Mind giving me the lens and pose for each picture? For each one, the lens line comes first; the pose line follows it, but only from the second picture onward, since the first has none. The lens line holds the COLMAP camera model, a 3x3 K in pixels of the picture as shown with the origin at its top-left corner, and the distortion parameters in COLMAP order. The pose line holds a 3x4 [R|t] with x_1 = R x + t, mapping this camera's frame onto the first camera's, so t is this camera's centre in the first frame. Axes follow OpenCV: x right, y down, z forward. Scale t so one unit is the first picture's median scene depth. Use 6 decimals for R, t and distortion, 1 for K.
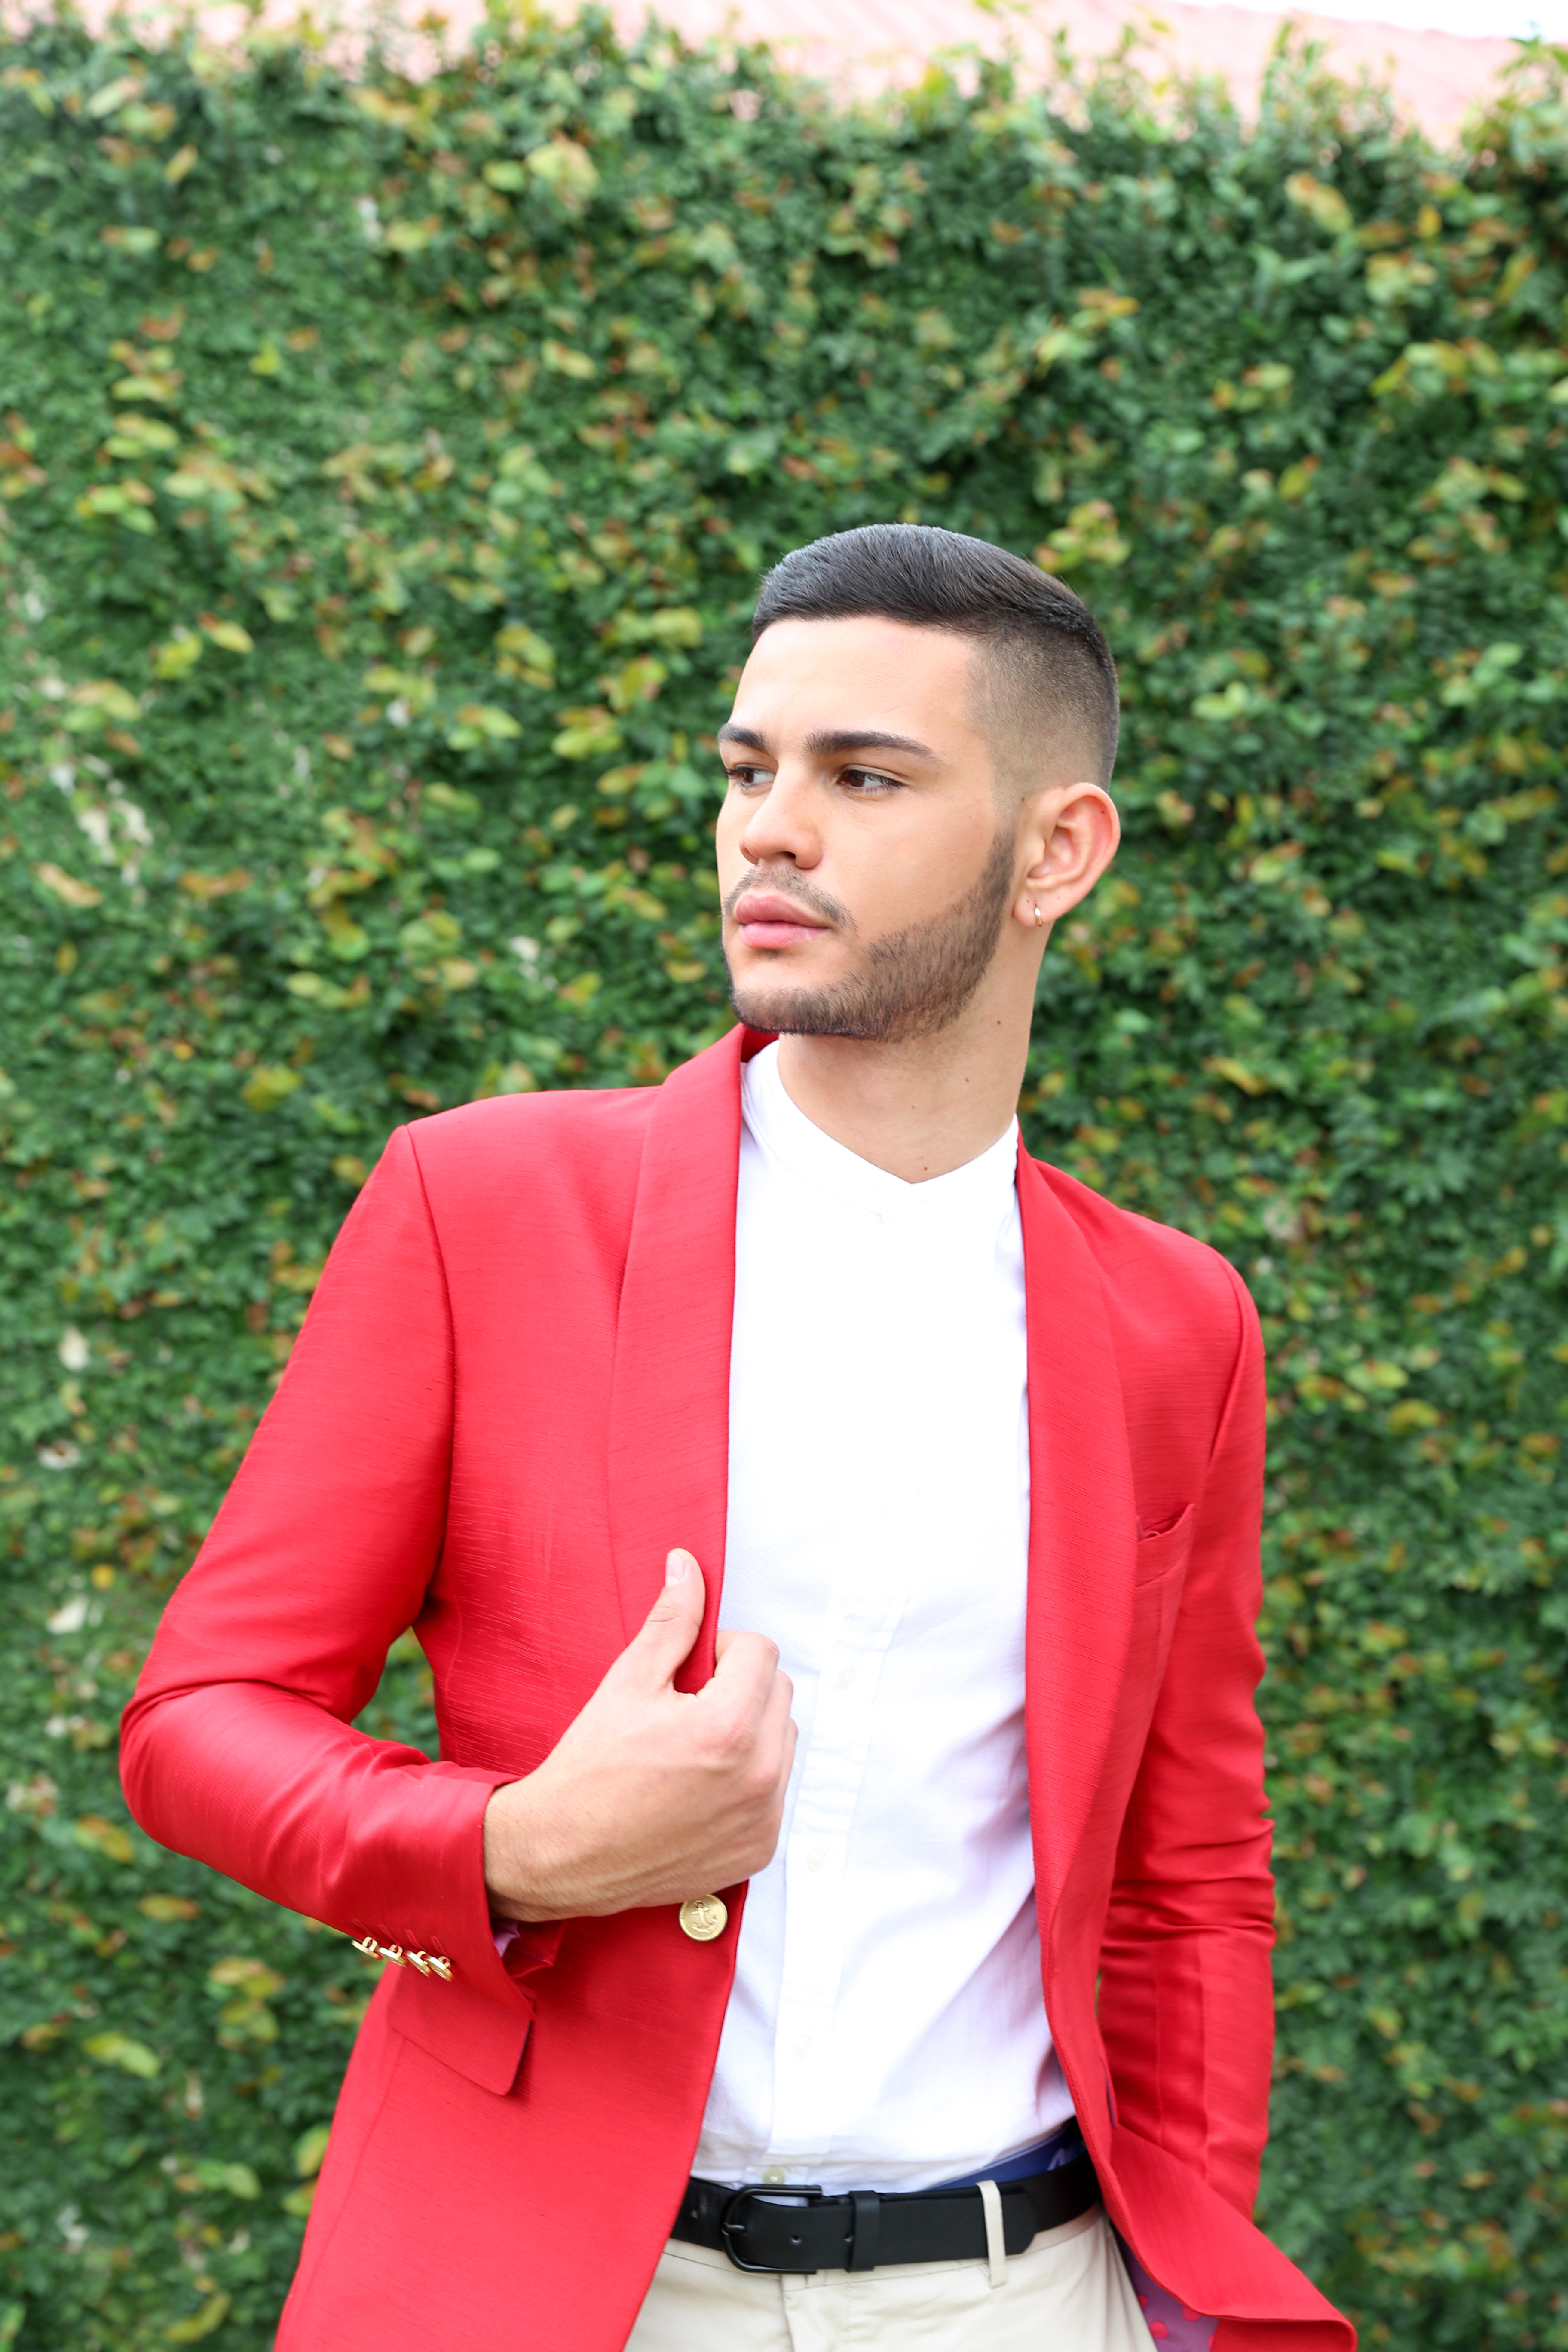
lens RADIAL K [[3423.0, 0, 765.2], [0, 3423.0, 1170.9], [0, 0, 1]] dist [0.024423, 0.000000]
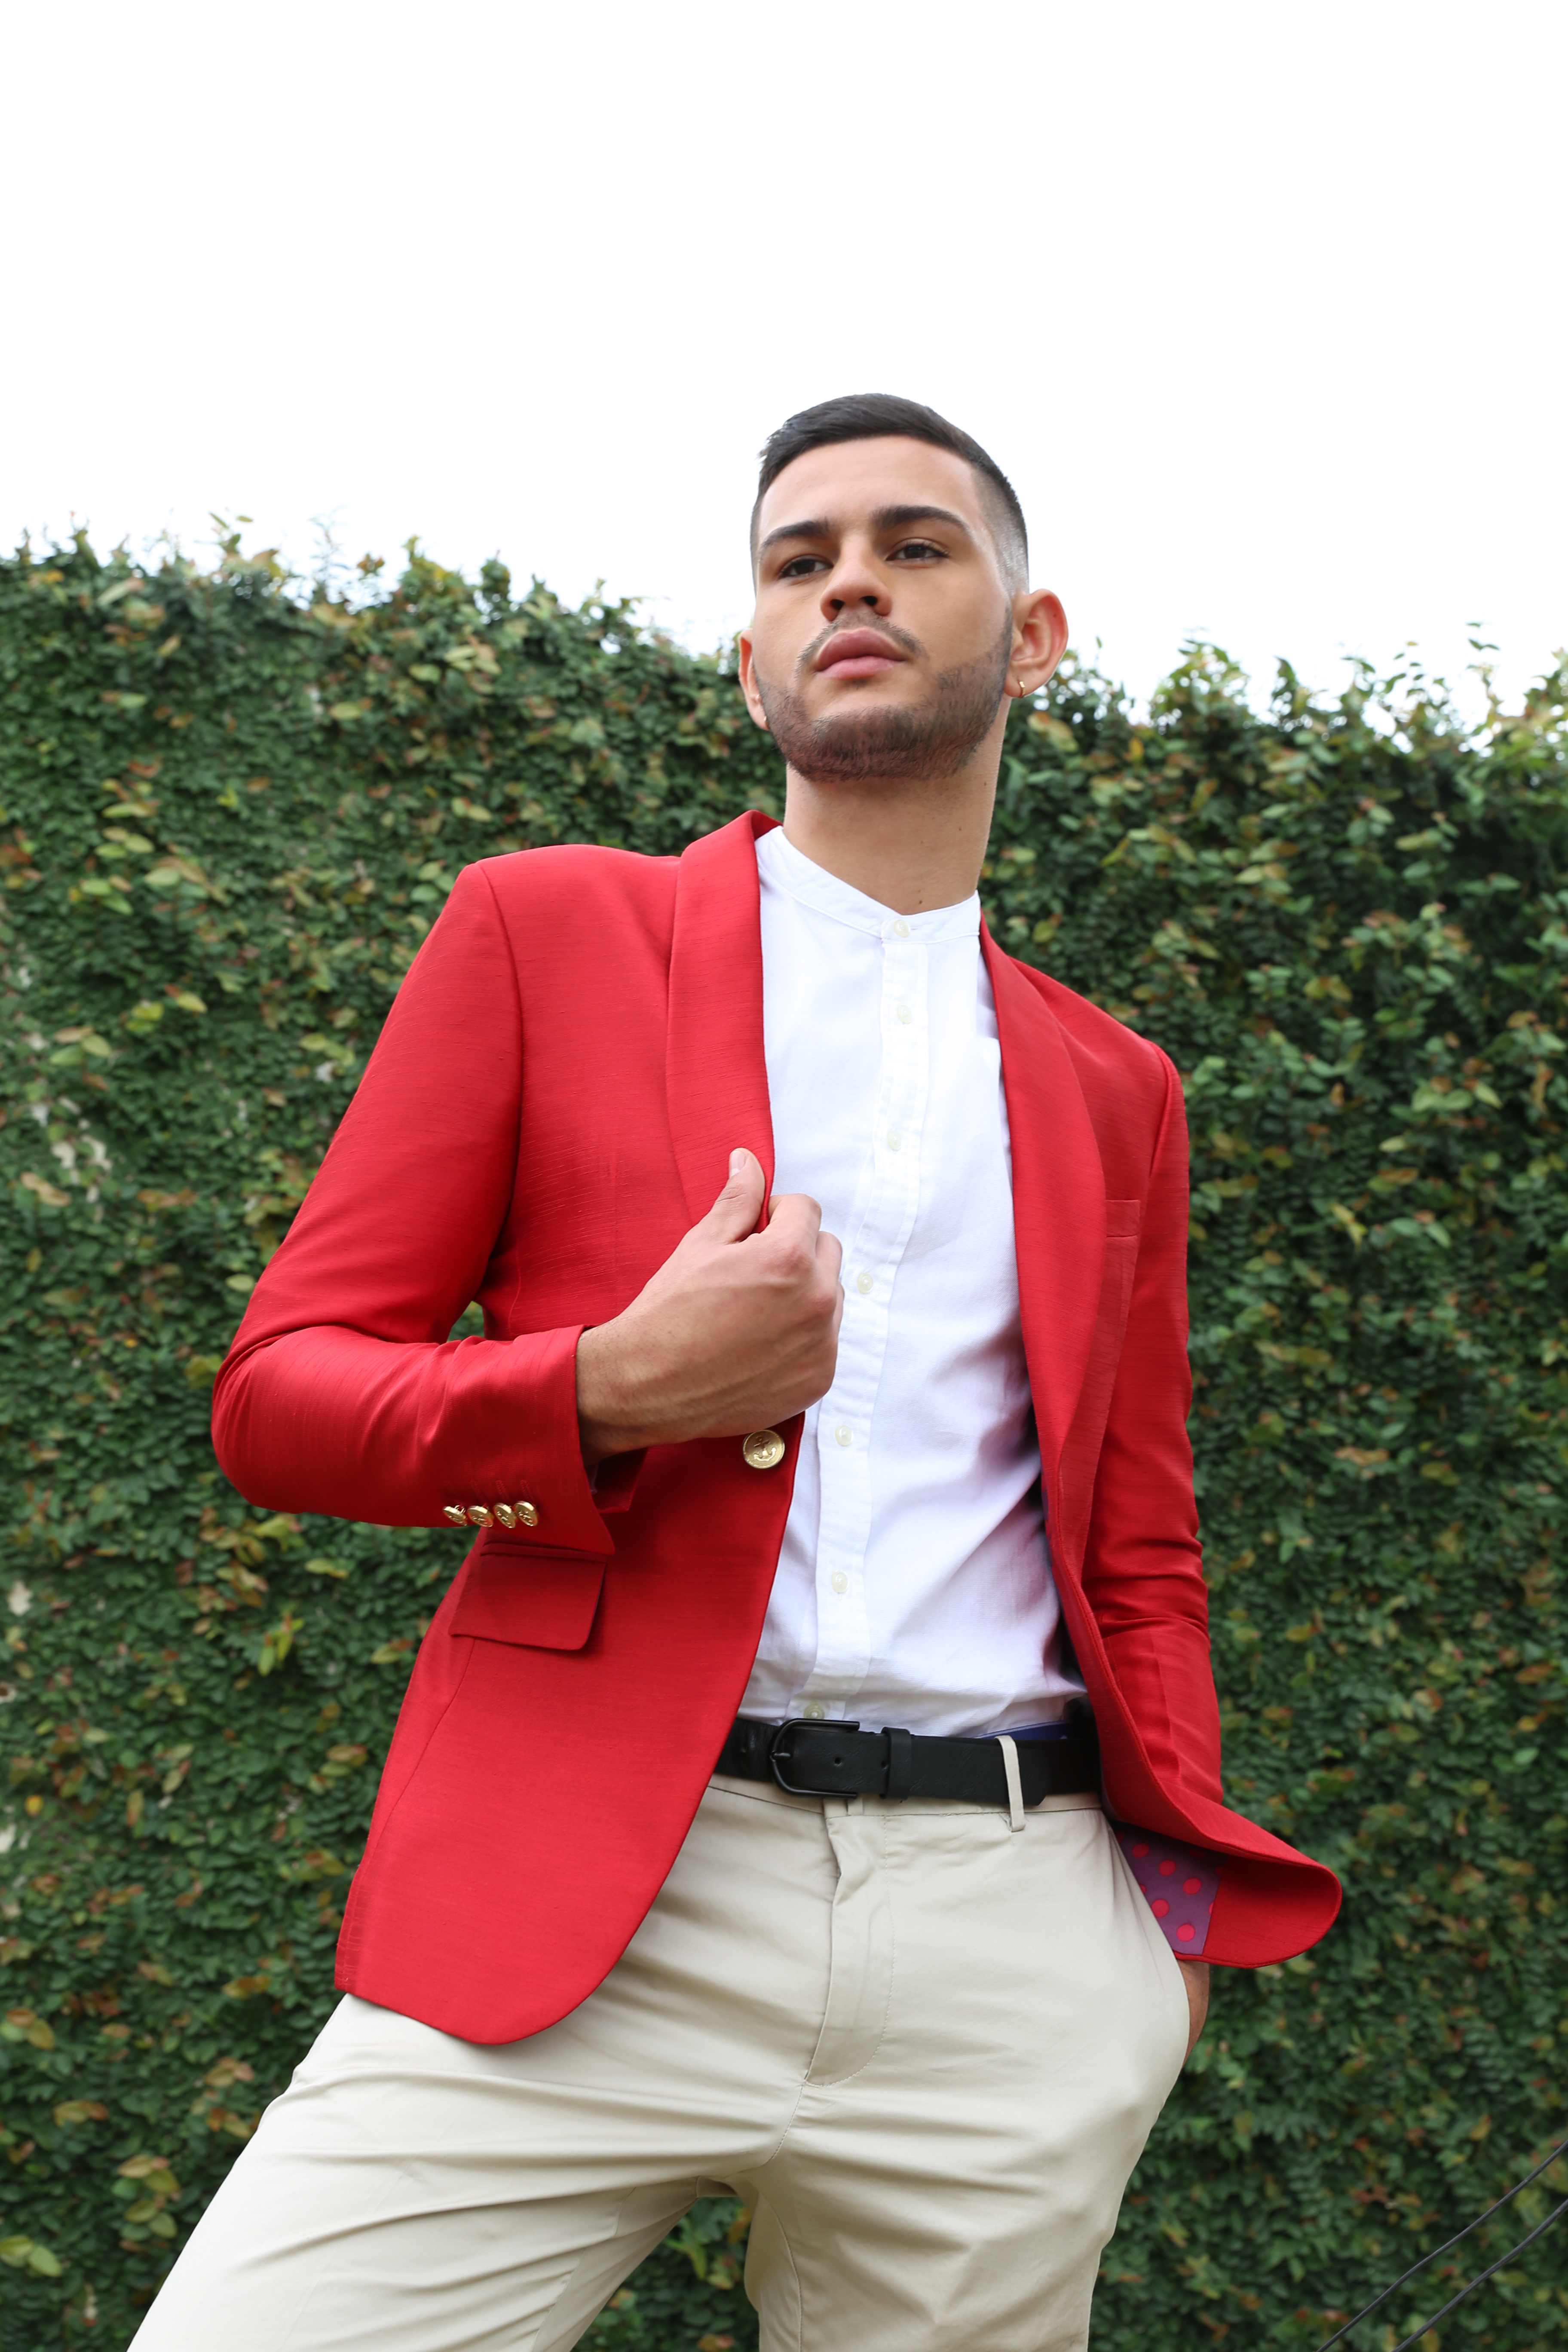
lens RADIAL K [[2825.6, 0, 794.8], [0, 2825.6, 1179.2], [0, 0, 1]] dist [-0.024753, 0.000000]
pose [[0.993787, 0.016096, 0.110131, -0.051829], [0.015954, 0.958668, -0.284079, 0.187639], [-0.110152, 0.284071, 0.952455, 0.045333]]
